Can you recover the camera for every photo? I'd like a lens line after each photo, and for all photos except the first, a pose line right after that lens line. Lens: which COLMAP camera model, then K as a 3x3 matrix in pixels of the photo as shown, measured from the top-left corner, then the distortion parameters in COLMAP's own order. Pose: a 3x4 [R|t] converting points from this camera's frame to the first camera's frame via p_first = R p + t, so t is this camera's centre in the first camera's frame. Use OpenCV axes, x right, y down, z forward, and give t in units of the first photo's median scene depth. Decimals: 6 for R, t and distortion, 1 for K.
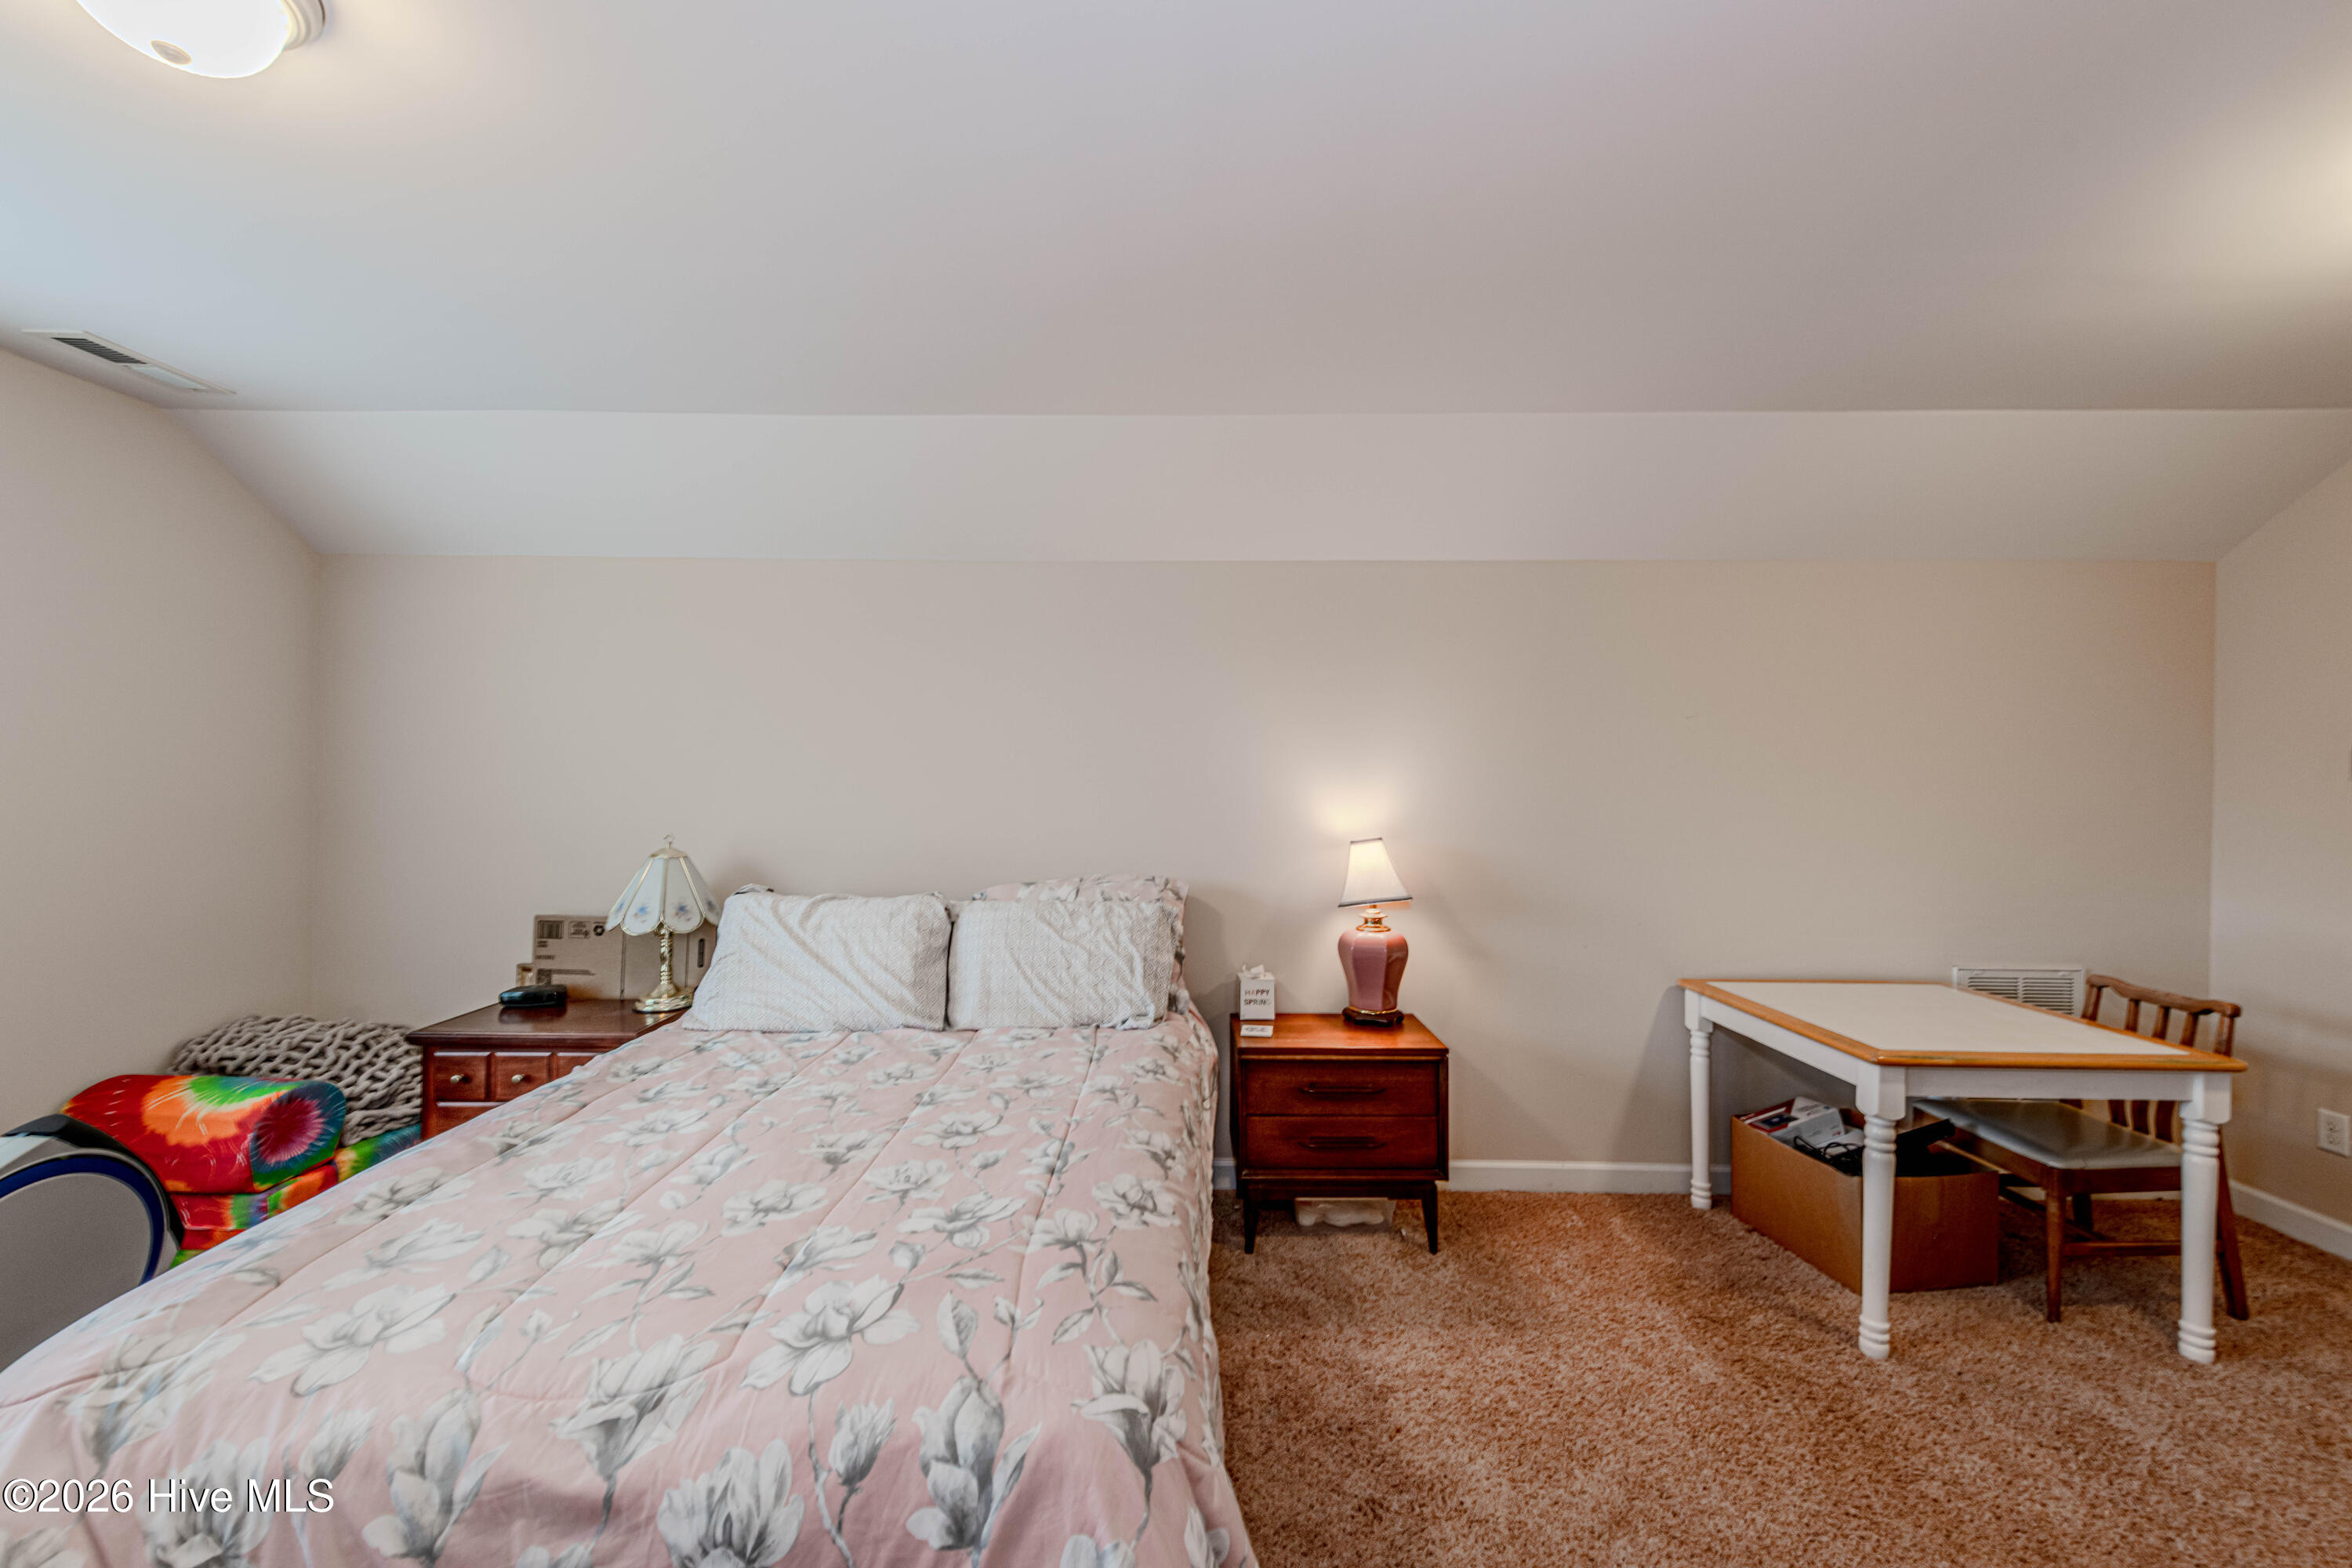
lens RADIAL K [[923.9, 0, 1167.4], [0, 923.9, 782.2], [0, 0, 1]] dist [0.002182, -0.003318]
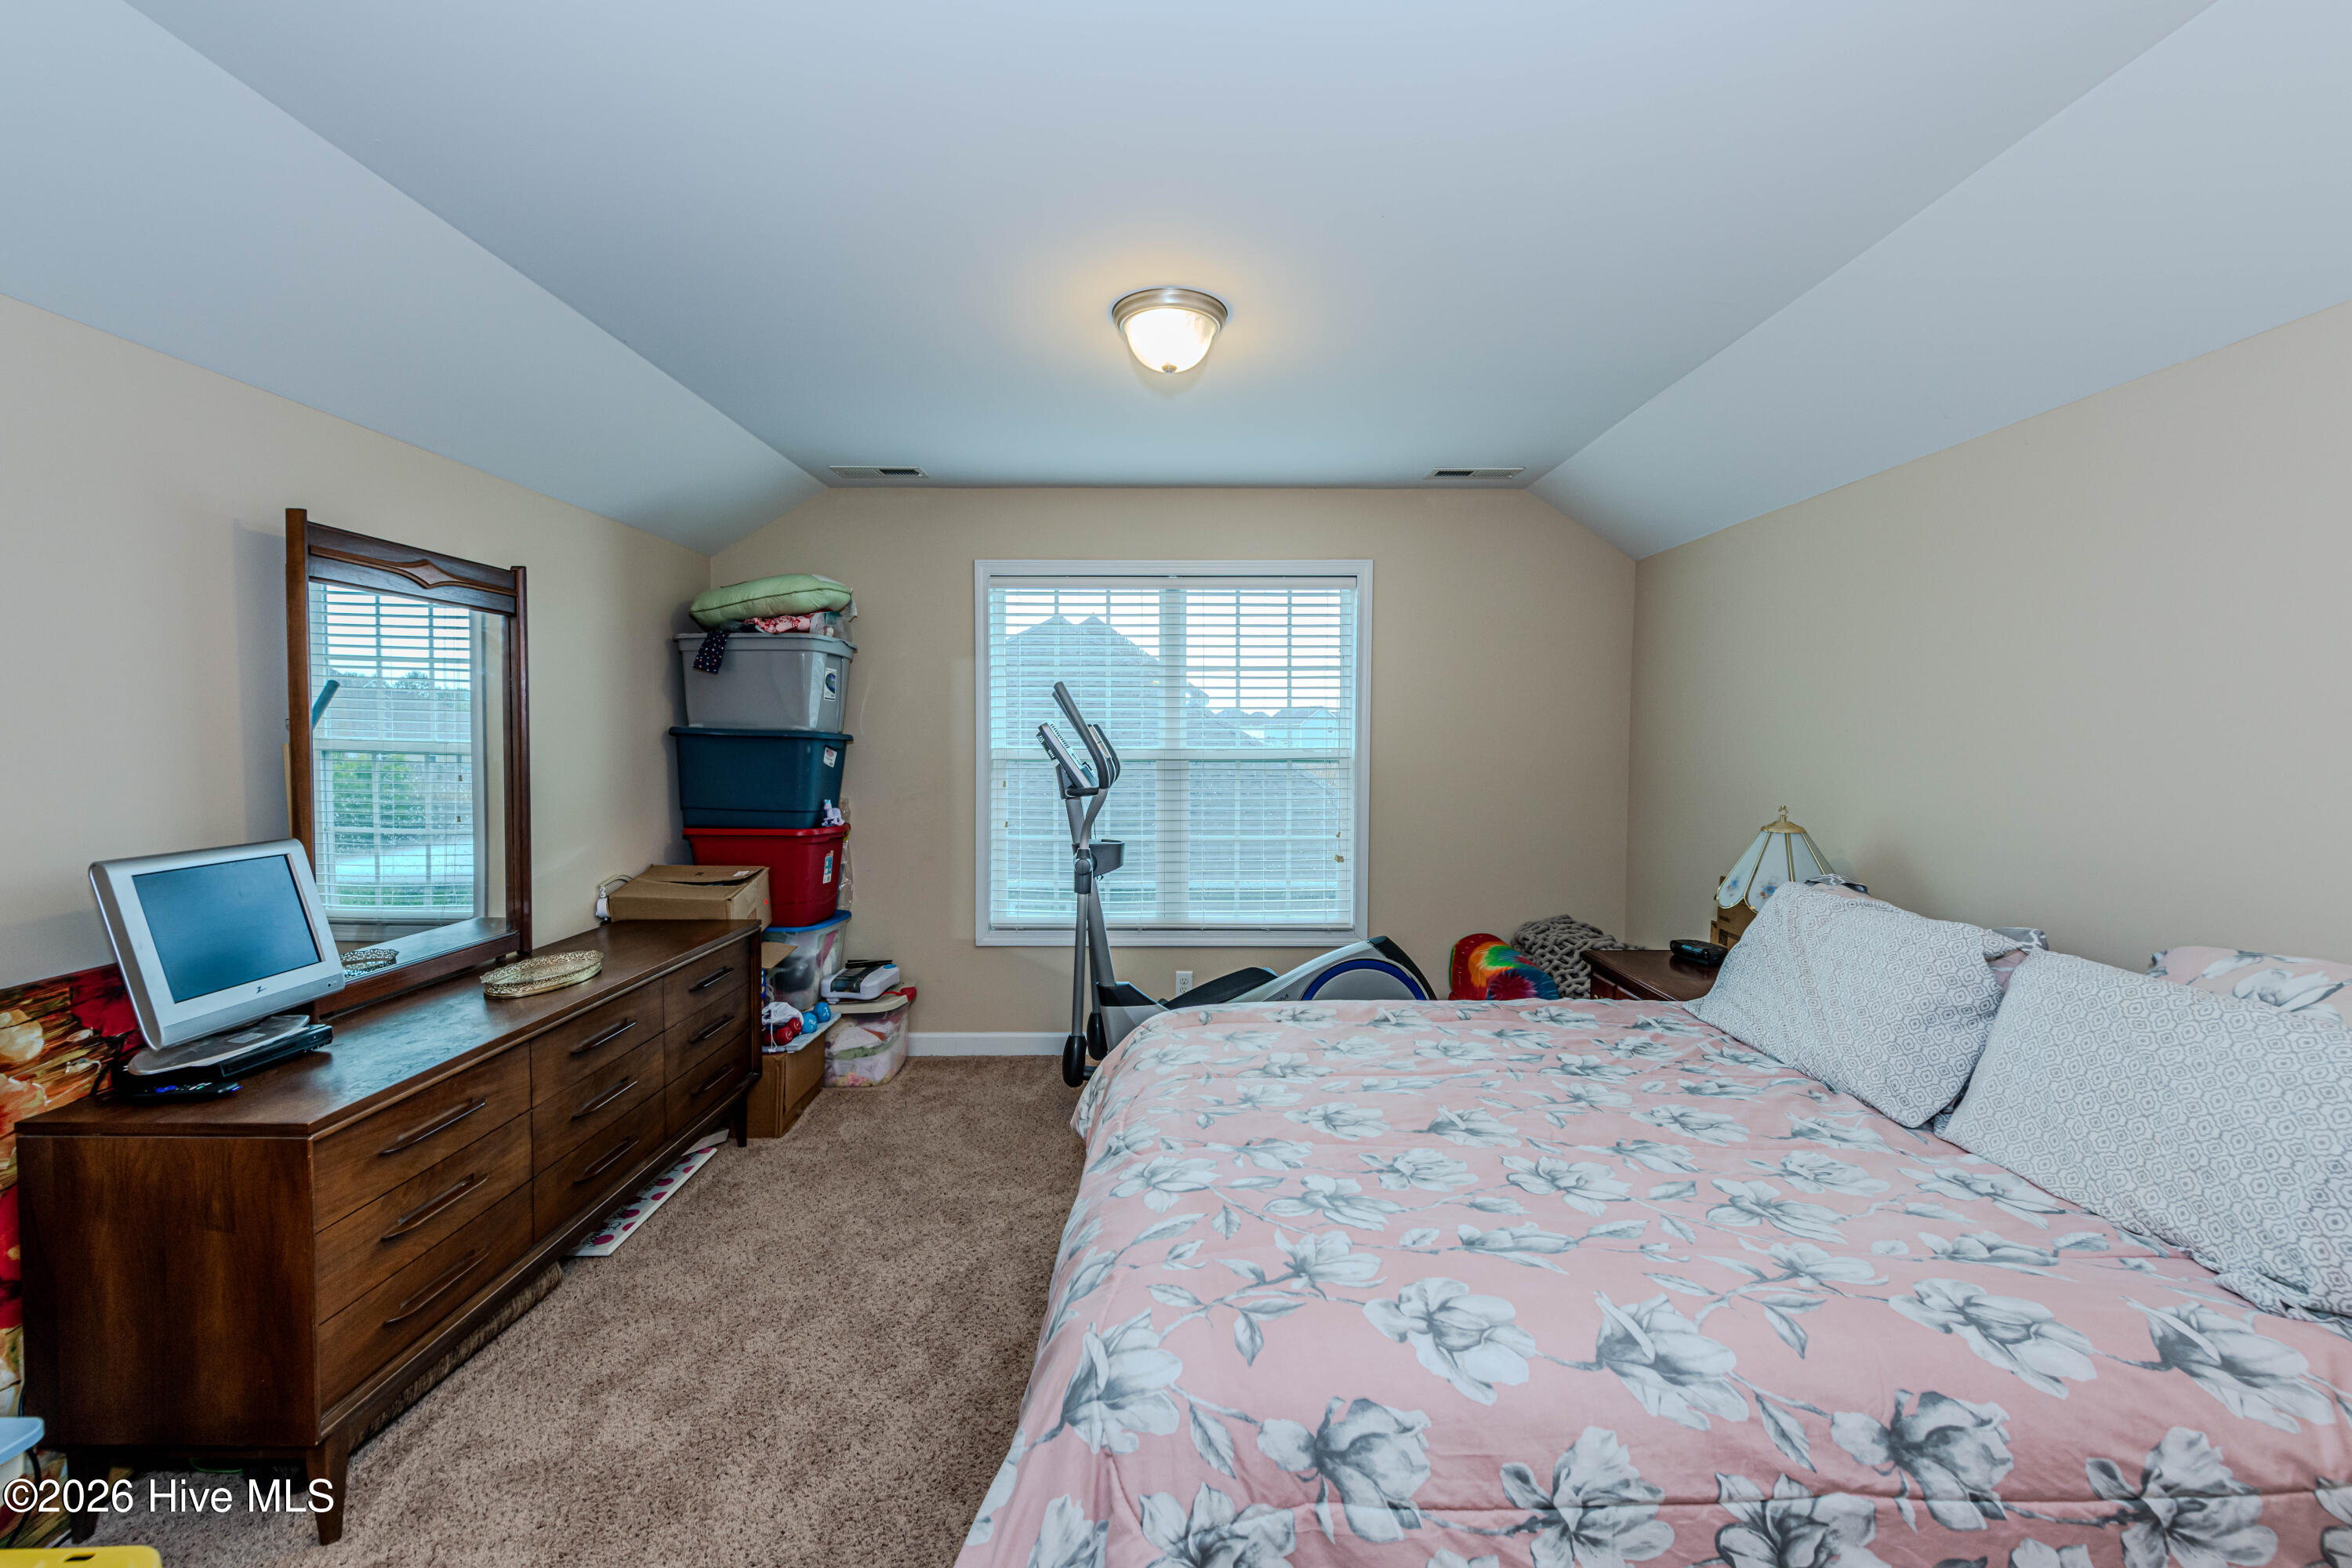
lens RADIAL K [[923.9, 0, 1173.0], [0, 923.9, 765.8], [0, 0, 1]] dist [0.002182, -0.003318]
pose [[0.013055, 0.032452, -0.999388, 0.601539], [-0.011360, 0.999414, 0.032304, -0.010862], [0.999850, 0.010931, 0.013416, 0.671541]]
